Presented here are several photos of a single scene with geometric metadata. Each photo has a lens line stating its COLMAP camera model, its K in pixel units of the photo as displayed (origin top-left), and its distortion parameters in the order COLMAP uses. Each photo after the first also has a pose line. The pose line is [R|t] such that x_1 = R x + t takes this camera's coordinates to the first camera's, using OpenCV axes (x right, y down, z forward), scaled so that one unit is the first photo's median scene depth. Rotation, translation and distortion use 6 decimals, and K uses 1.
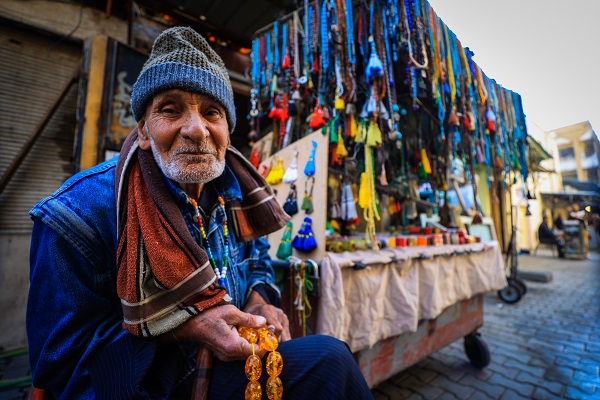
lens RADIAL K [[274.6, 0, 300.0], [0, 274.6, 200.0], [0, 0, 1]] dist [-0.002433, -0.000163]
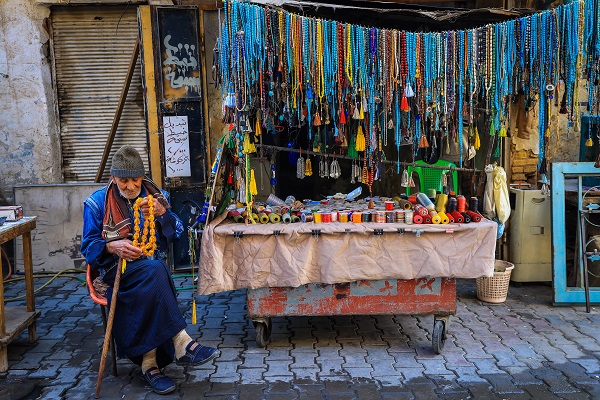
lens RADIAL K [[610.0, 0, 300.0], [0, 610.0, 200.0], [0, 0, 1]] dist [0.209804, 0.000642]
pose [[0.785190, 0.066653, -0.615658, 1.939629], [0.079744, 0.975030, 0.207263, -0.465692], [0.614099, -0.211835, 0.760268, -0.983721]]
